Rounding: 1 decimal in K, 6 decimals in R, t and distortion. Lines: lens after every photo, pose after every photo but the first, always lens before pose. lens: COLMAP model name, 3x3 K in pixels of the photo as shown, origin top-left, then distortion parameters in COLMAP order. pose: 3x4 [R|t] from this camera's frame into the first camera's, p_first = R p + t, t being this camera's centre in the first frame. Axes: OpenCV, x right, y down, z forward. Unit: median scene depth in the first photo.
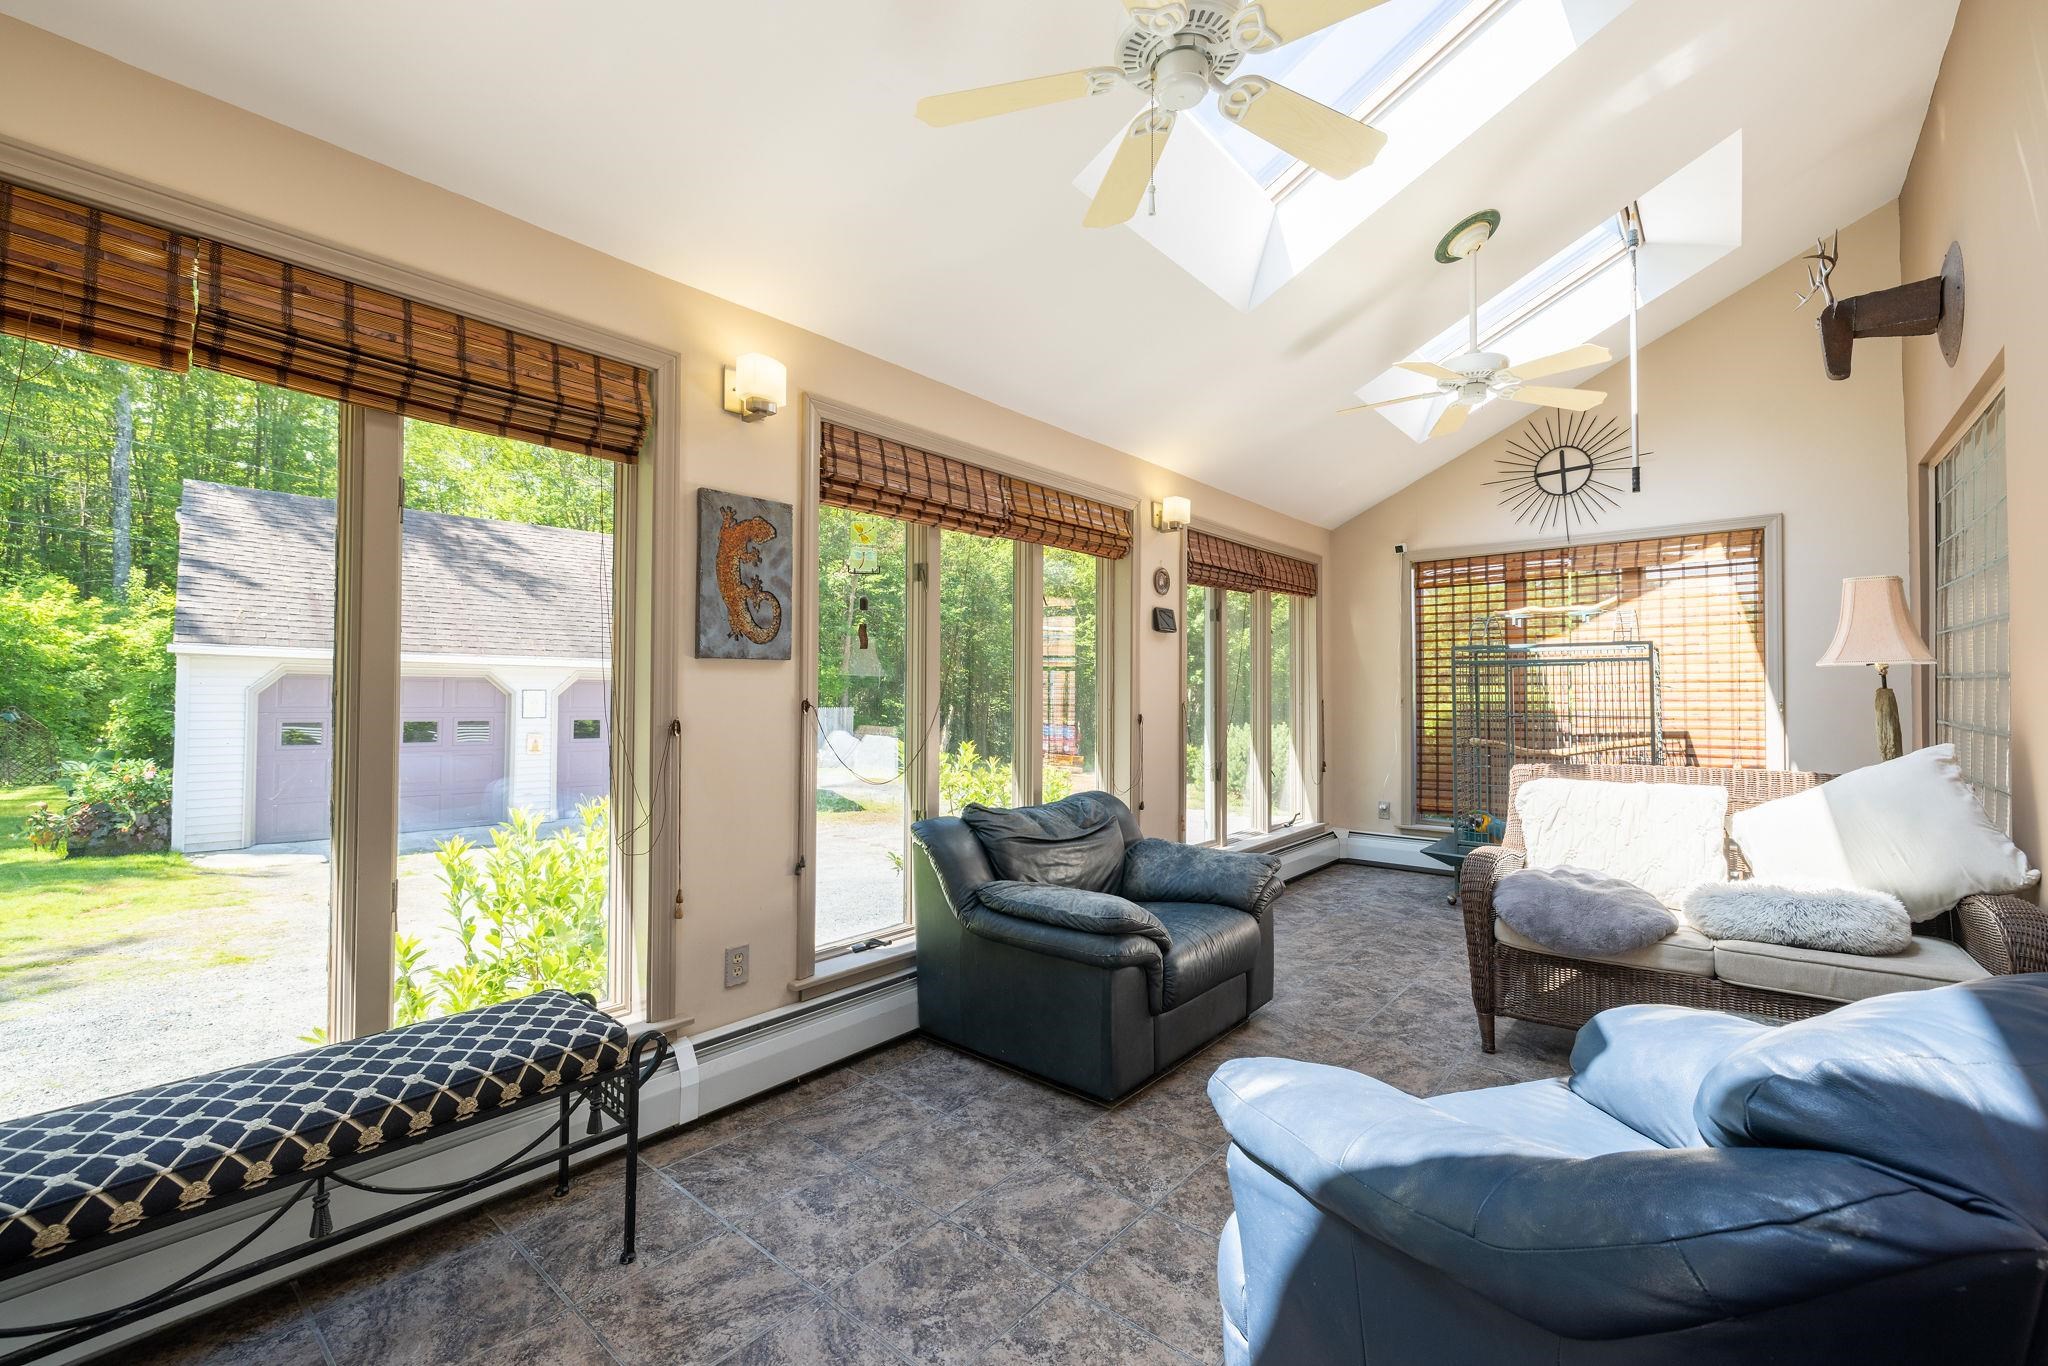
lens RADIAL K [[869.1, 0, 1026.9], [0, 869.1, 675.8], [0, 0, 1]] dist [-0.000767, 0.000217]
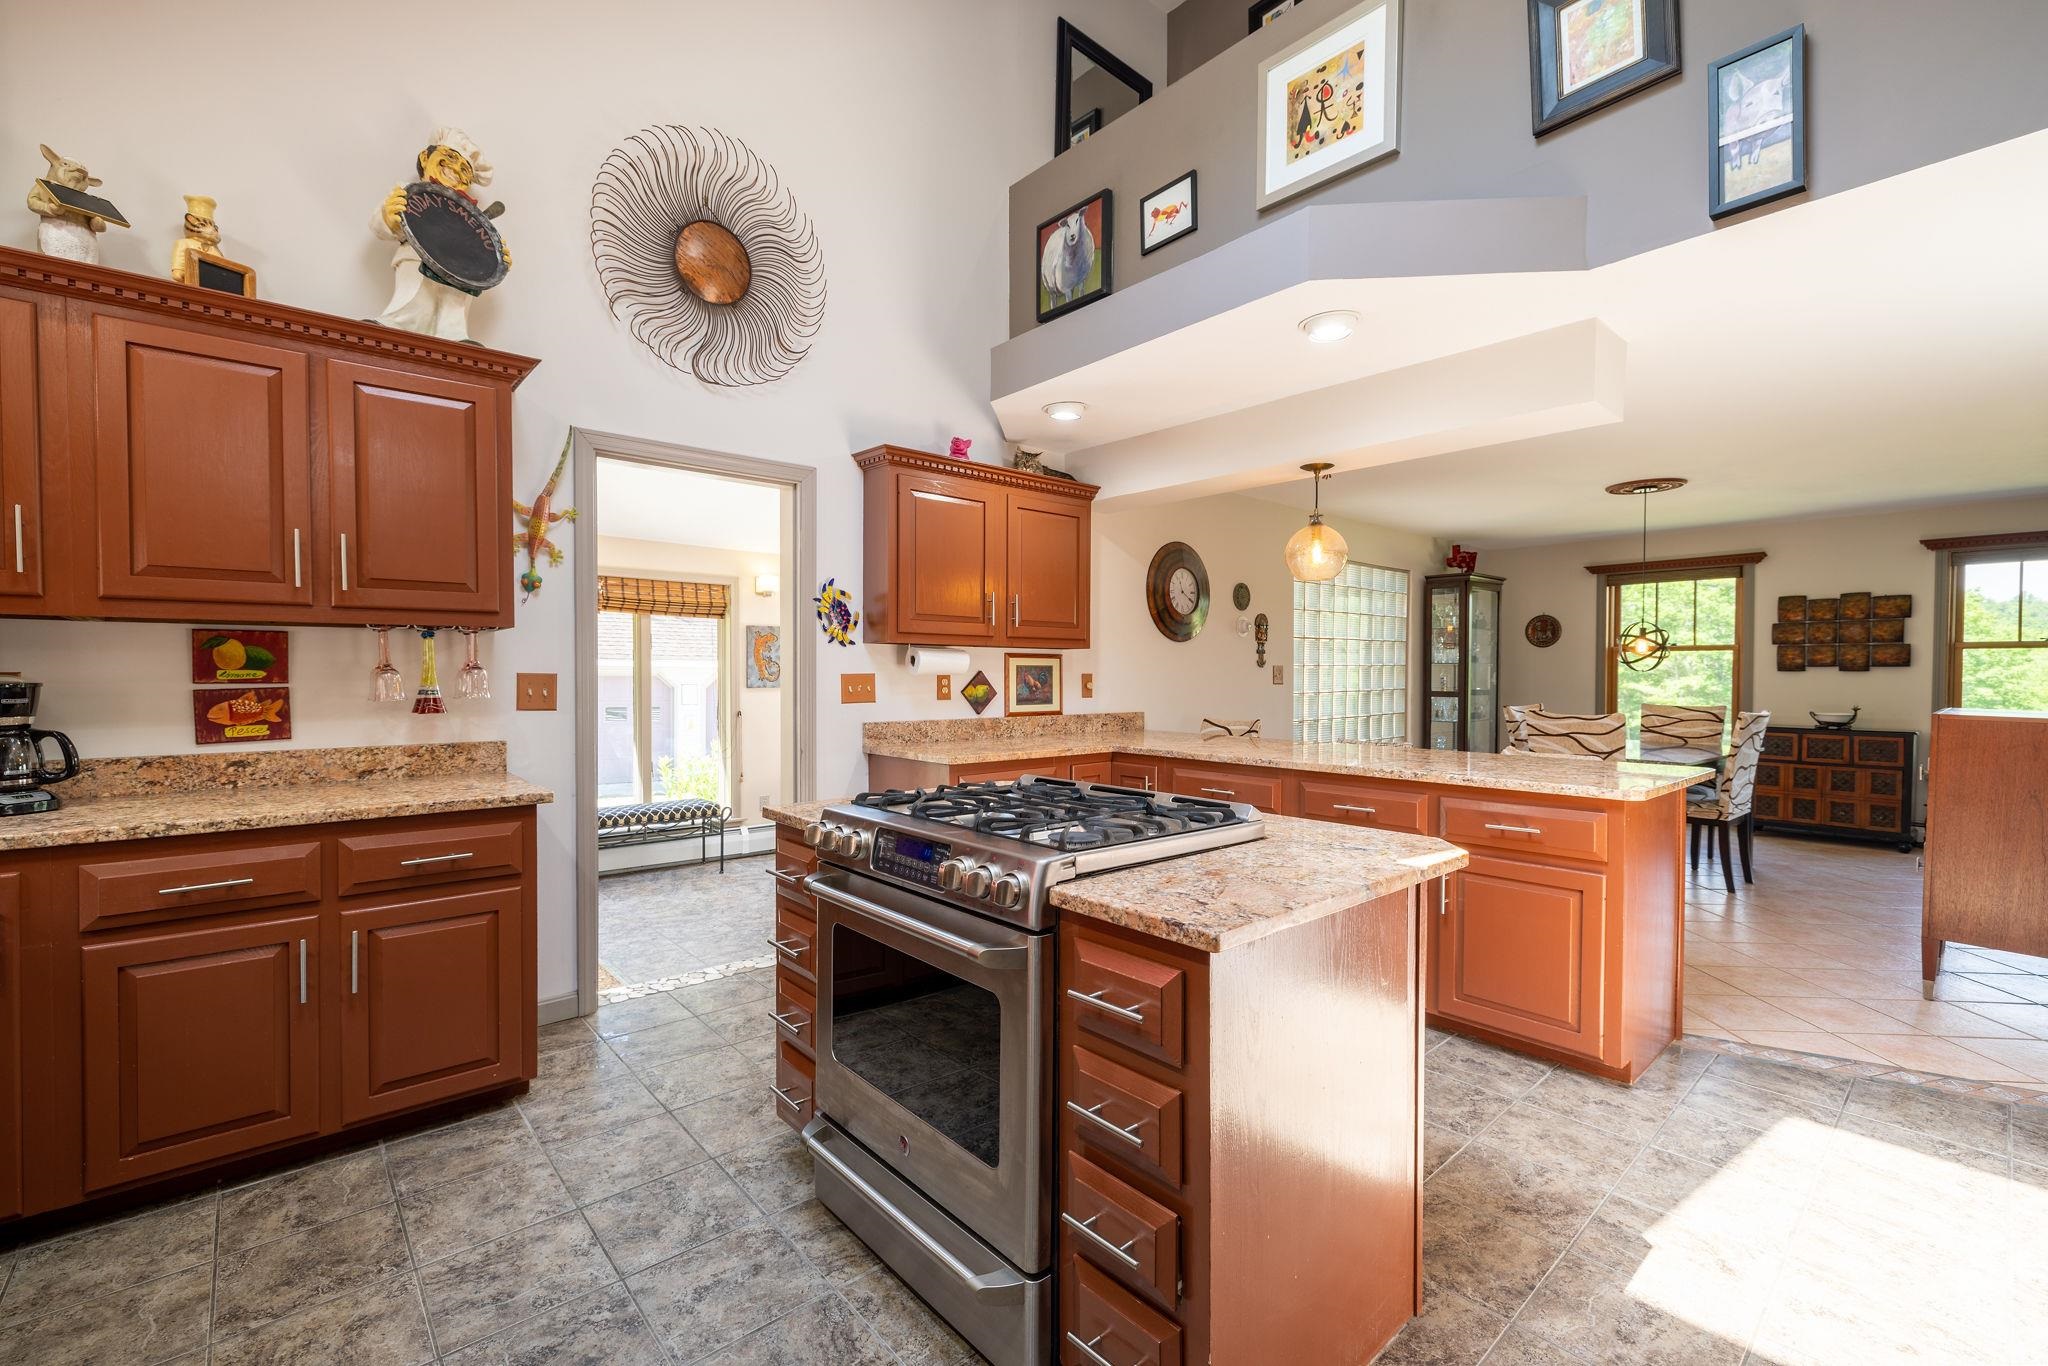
lens RADIAL K [[869.1, 0, 1020.0], [0, 869.1, 689.9], [0, 0, 1]] dist [-0.000767, 0.000217]
pose [[0.988843, -0.003235, -0.148927, 0.887837], [0.007961, 0.999483, 0.031148, -0.093834], [0.148749, -0.031986, 0.988358, -1.593495]]
